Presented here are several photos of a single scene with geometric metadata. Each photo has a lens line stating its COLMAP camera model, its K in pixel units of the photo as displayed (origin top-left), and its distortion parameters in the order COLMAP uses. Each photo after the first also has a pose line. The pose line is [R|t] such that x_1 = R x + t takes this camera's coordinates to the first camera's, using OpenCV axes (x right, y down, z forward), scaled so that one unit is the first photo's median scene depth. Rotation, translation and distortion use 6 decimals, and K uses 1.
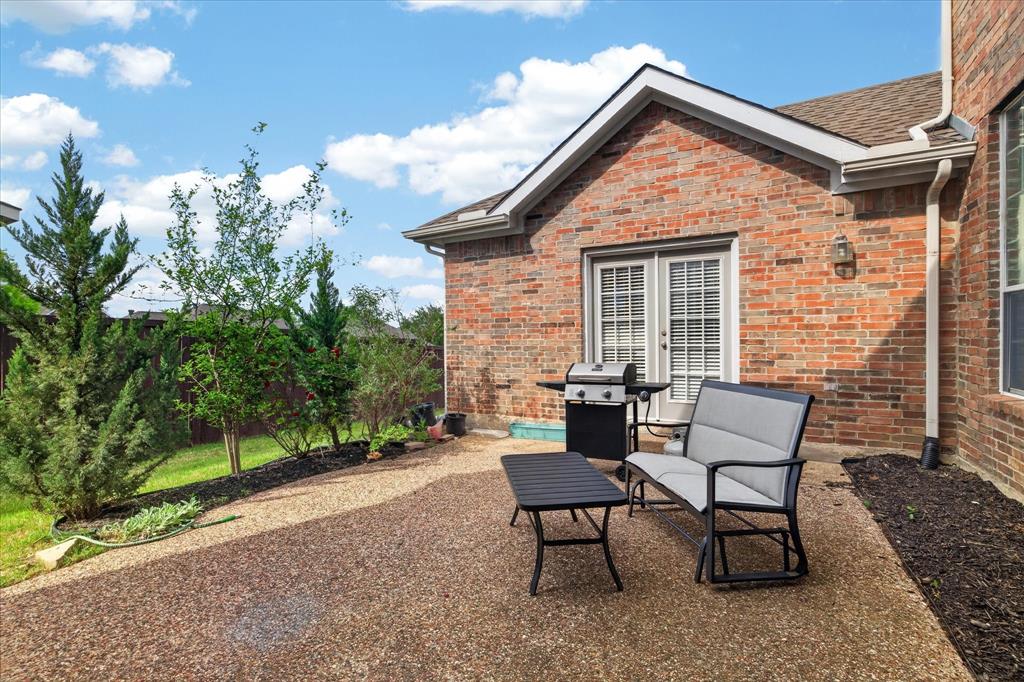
lens RADIAL K [[488.9, 0, 513.7], [0, 488.9, 347.0], [0, 0, 1]] dist [-0.003143, 0.000448]
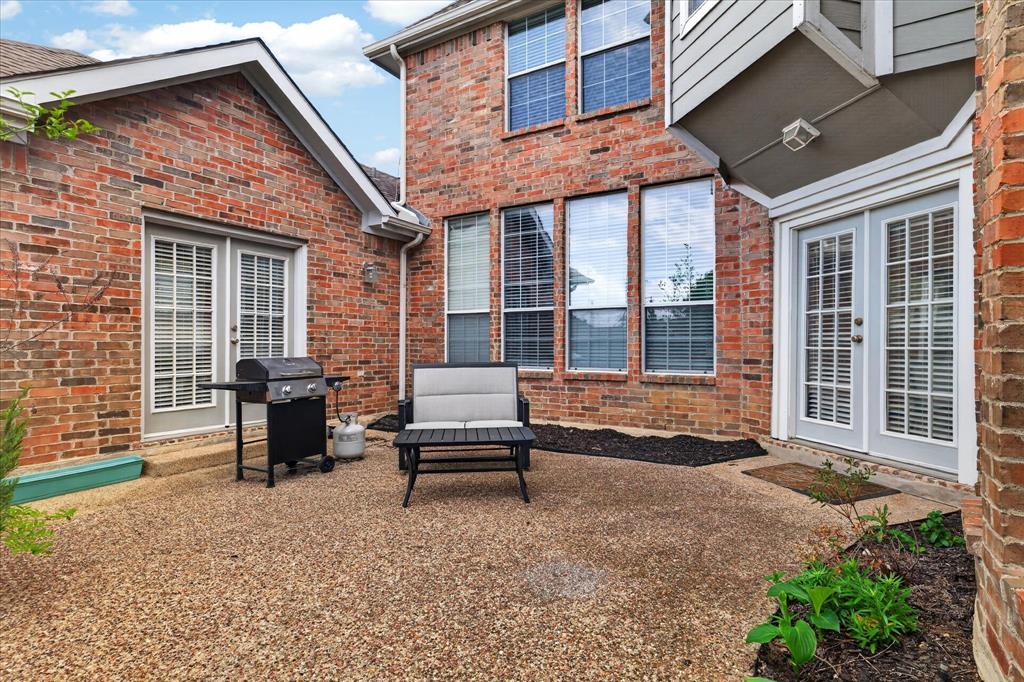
lens RADIAL K [[488.9, 0, 513.7], [0, 488.9, 347.0], [0, 0, 1]] dist [-0.003143, 0.000448]
pose [[0.044302, 0.005282, 0.999004, -0.623319], [0.018381, 0.999812, -0.006101, 0.022806], [-0.998849, 0.018633, 0.044196, 0.477867]]
